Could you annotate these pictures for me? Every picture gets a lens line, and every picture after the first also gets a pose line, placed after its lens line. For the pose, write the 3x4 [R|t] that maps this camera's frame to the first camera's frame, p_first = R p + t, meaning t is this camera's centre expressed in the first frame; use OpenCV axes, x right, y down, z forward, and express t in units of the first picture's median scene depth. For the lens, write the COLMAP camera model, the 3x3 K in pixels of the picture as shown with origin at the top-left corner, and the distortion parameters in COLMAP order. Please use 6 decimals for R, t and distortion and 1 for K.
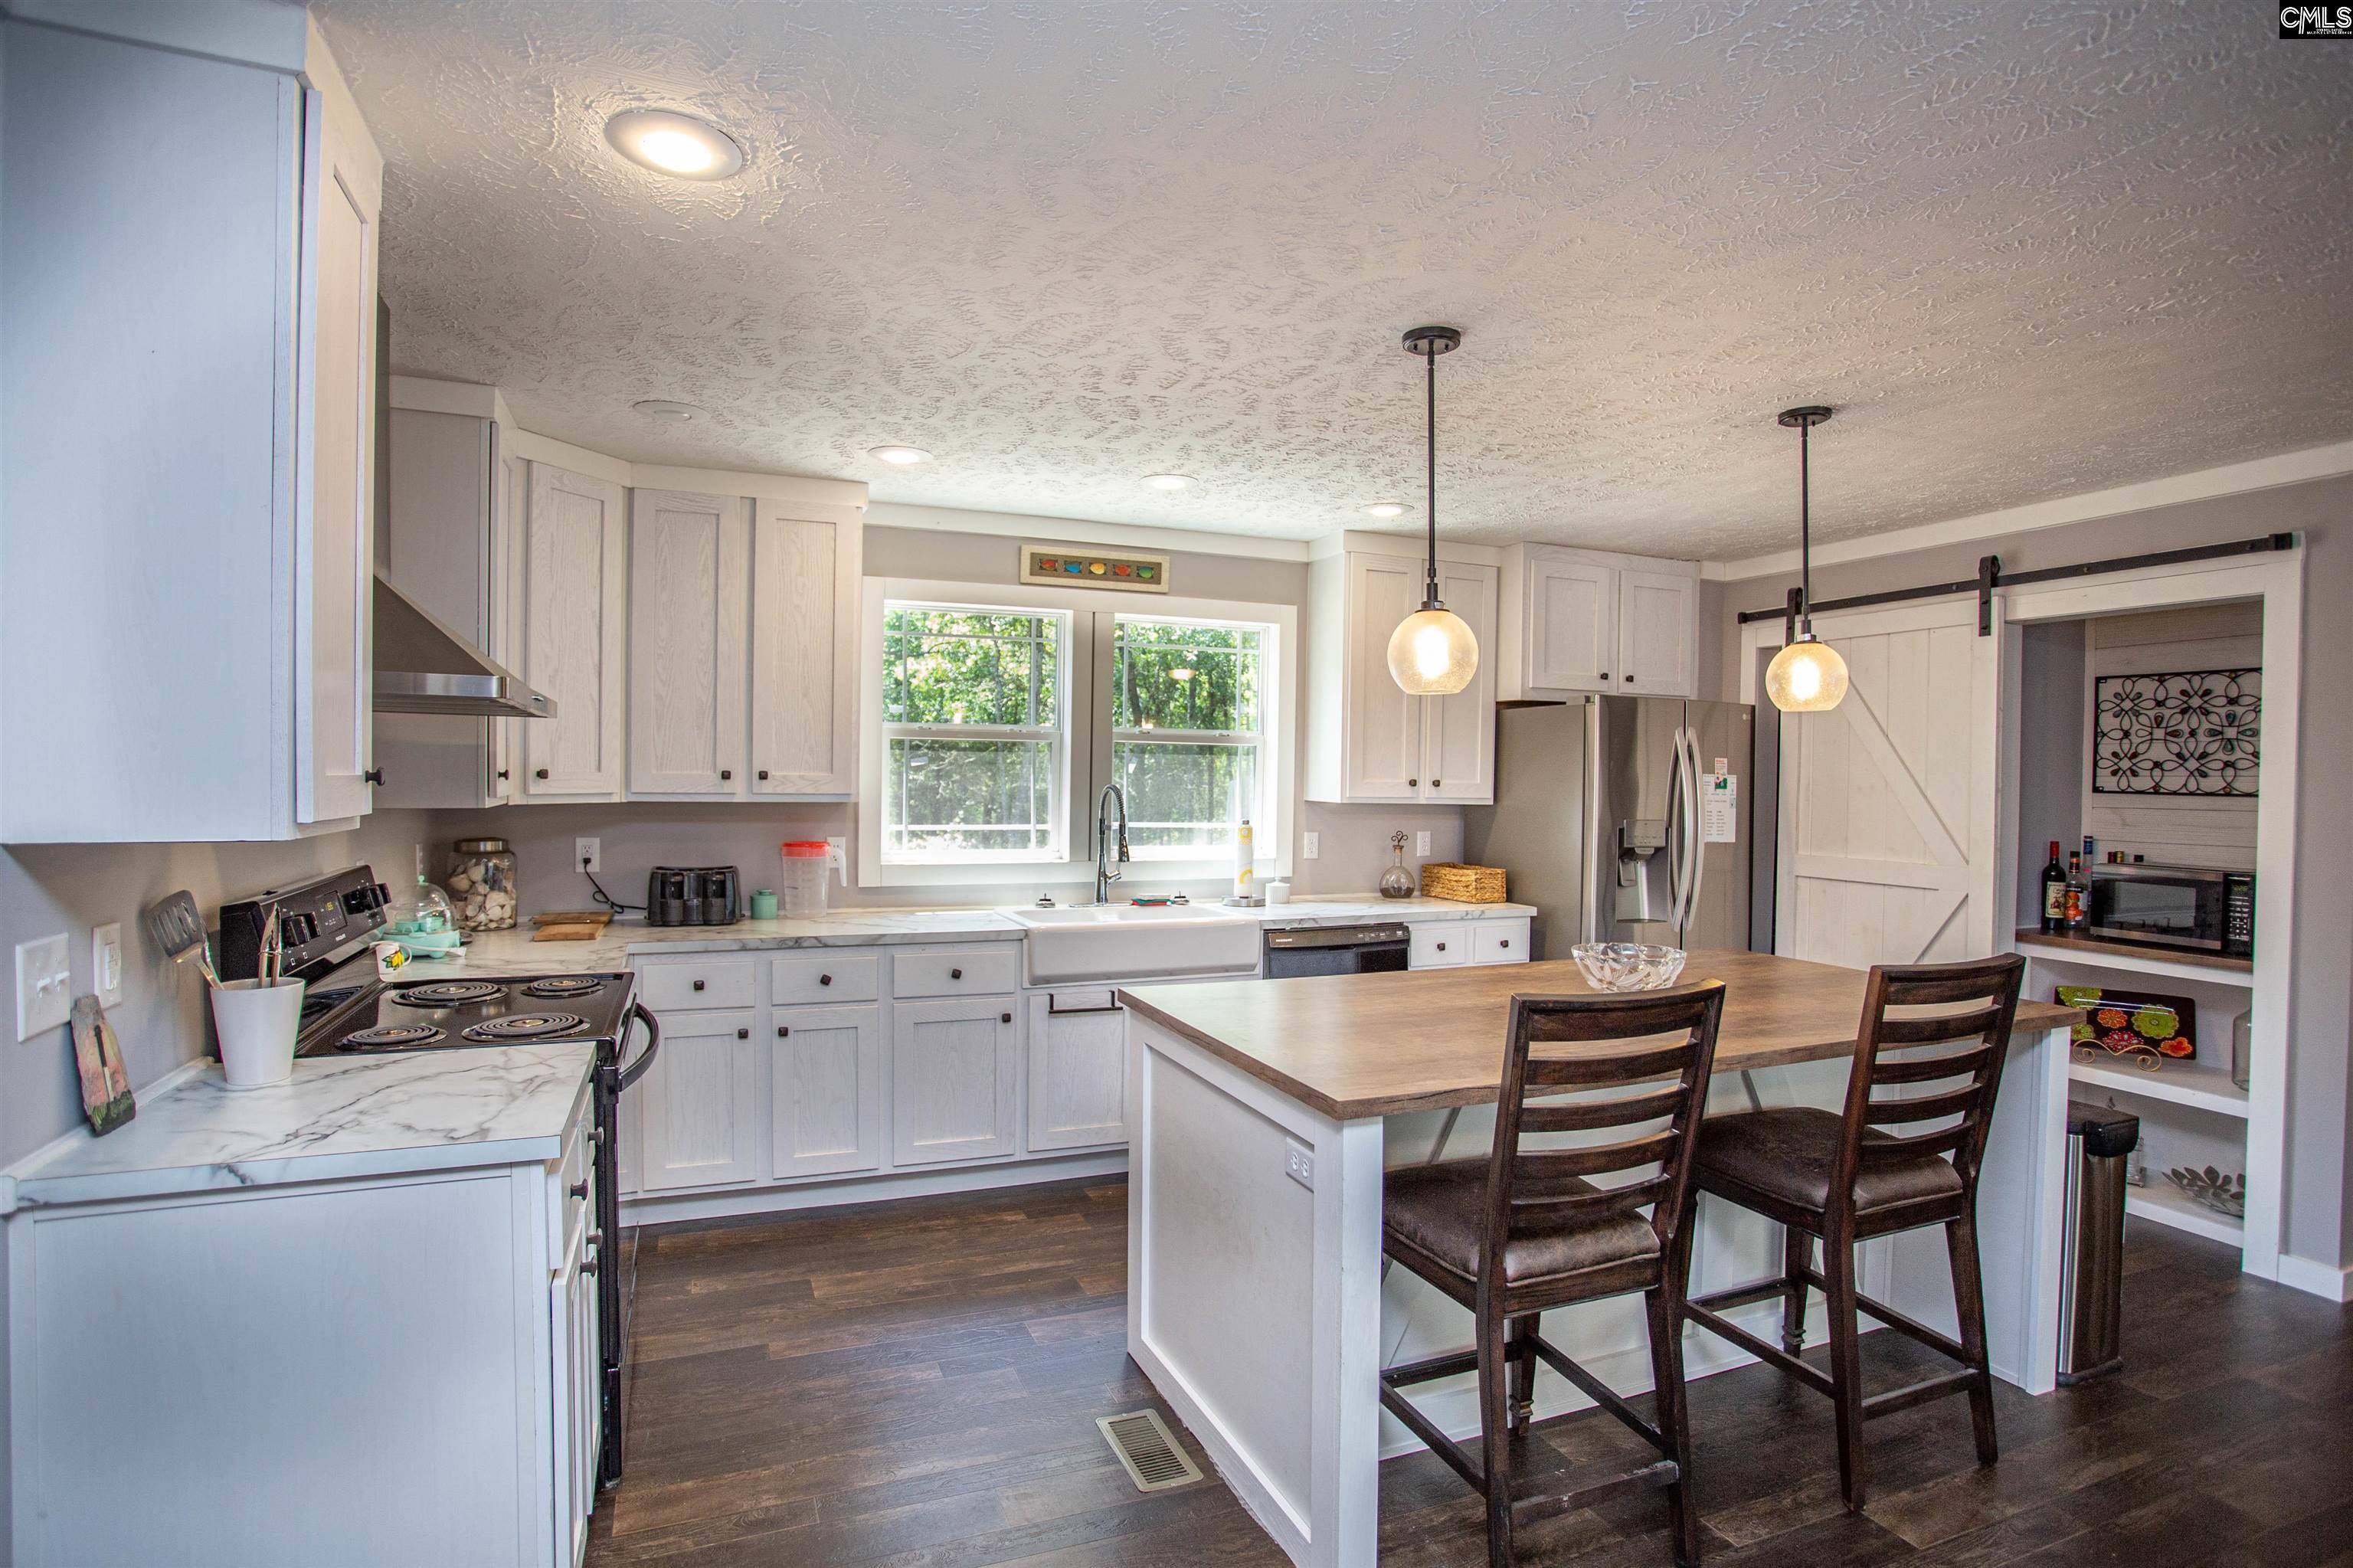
lens RADIAL K [[1182.8, 0, 1174.4], [0, 1182.8, 782.1], [0, 0, 1]] dist [-0.076126, 0.038766]
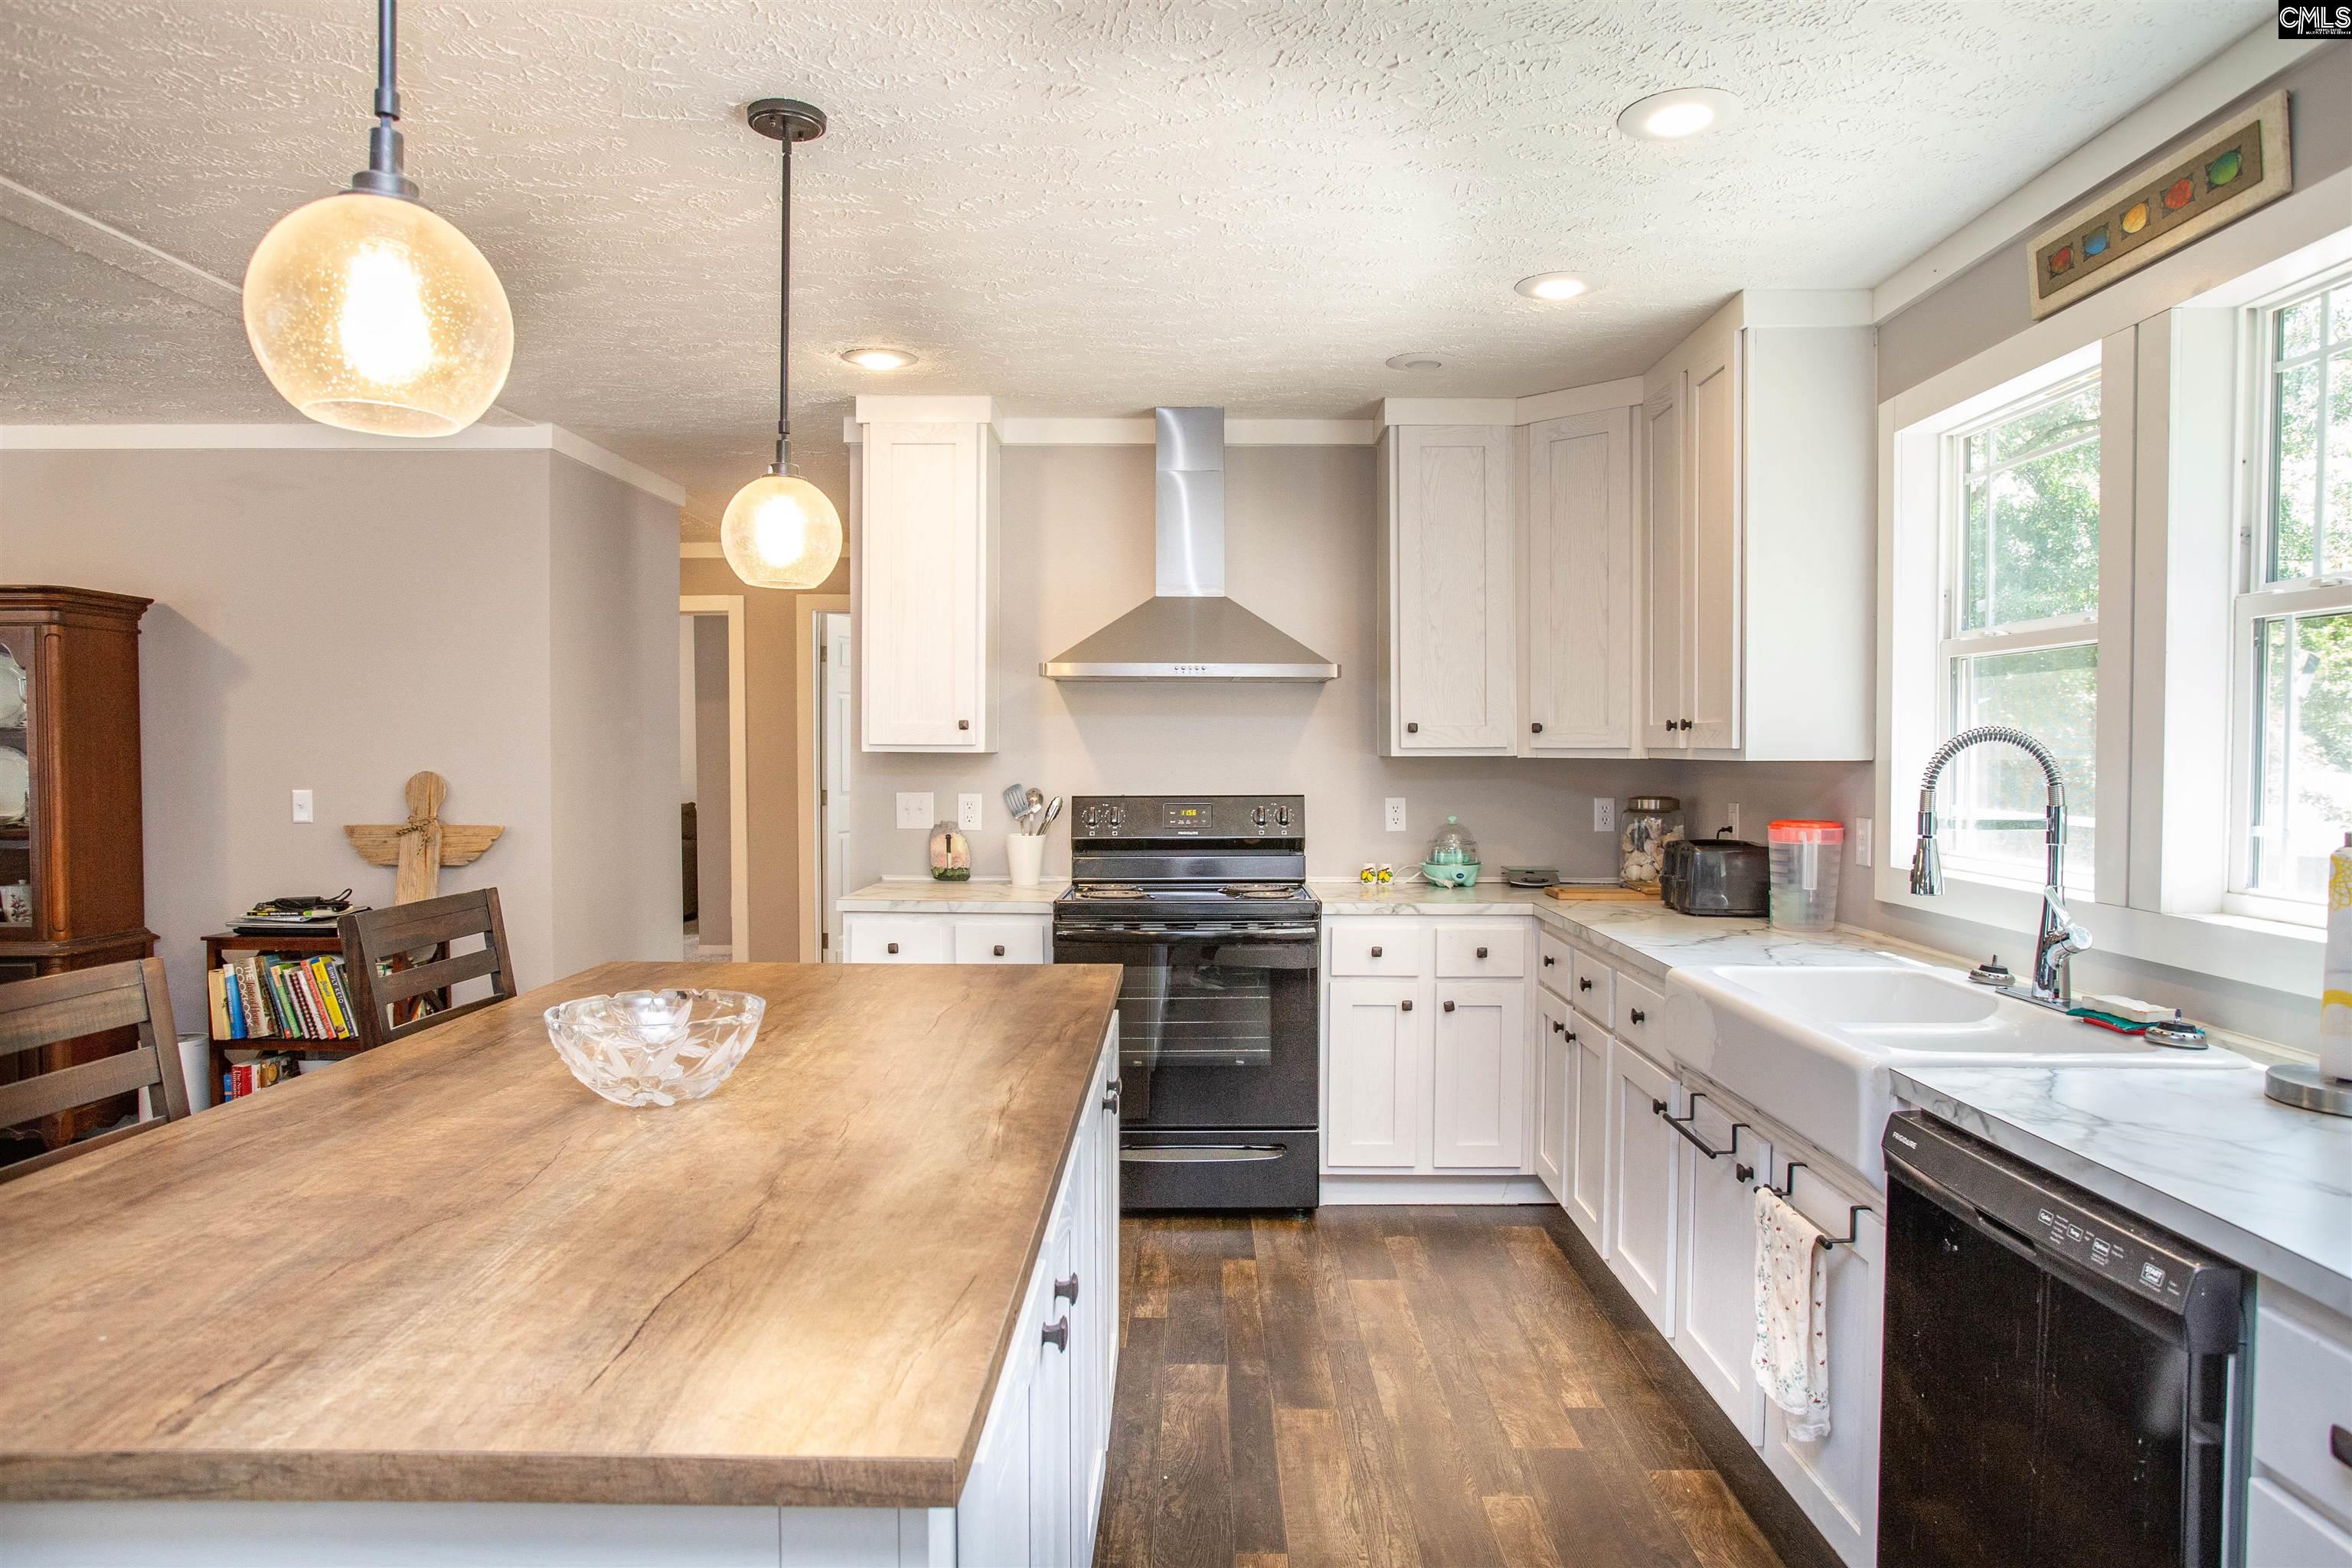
lens RADIAL K [[1425.1, 0, 1196.3], [0, 1425.1, 786.6], [0, 0, 1]] dist [-0.065765, 0.050161]
pose [[-0.377435, 0.012426, -0.925953, 0.609712], [-0.014248, 0.999714, 0.019224, 0.020626], [0.925926, 0.020449, -0.377150, 1.013696]]
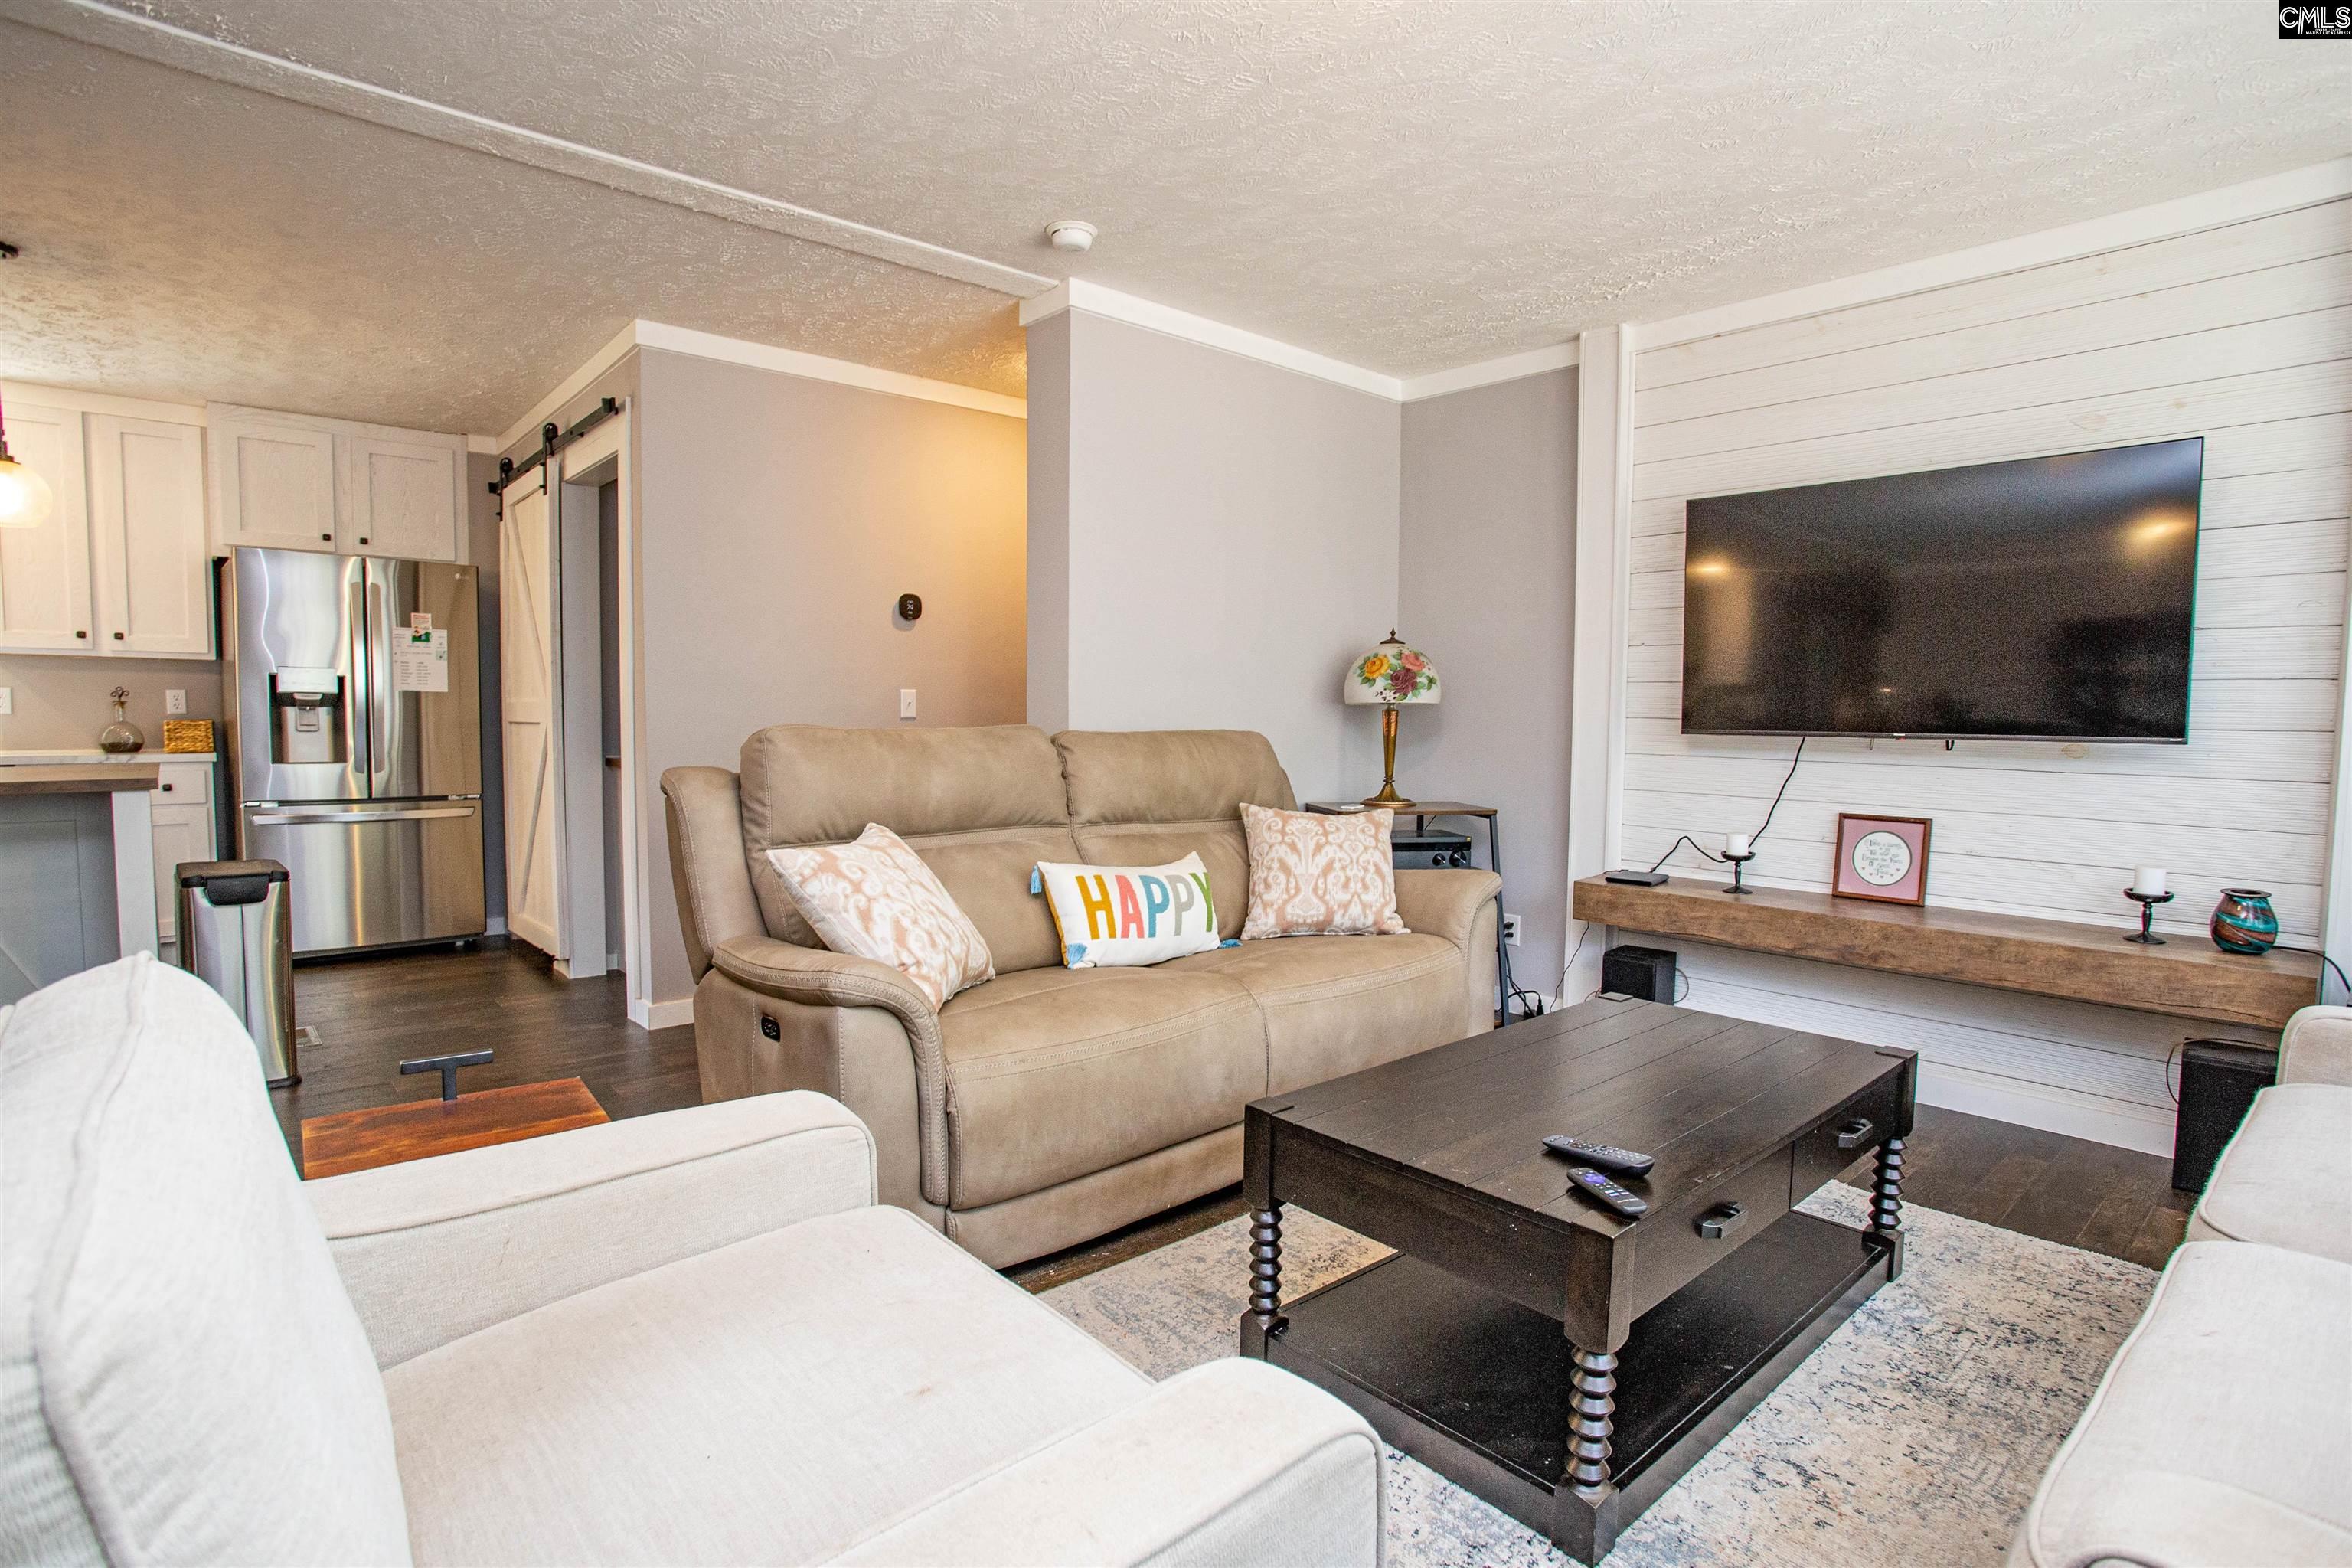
lens RADIAL K [[1181.3, 0, 1178.6], [0, 1181.3, 774.6], [0, 0, 1]] dist [-0.081950, 0.044626]
pose [[0.943631, -0.027347, 0.329869, 0.922782], [0.011030, 0.998626, 0.051236, 0.097461], [-0.330817, -0.044710, 0.942635, -0.291746]]
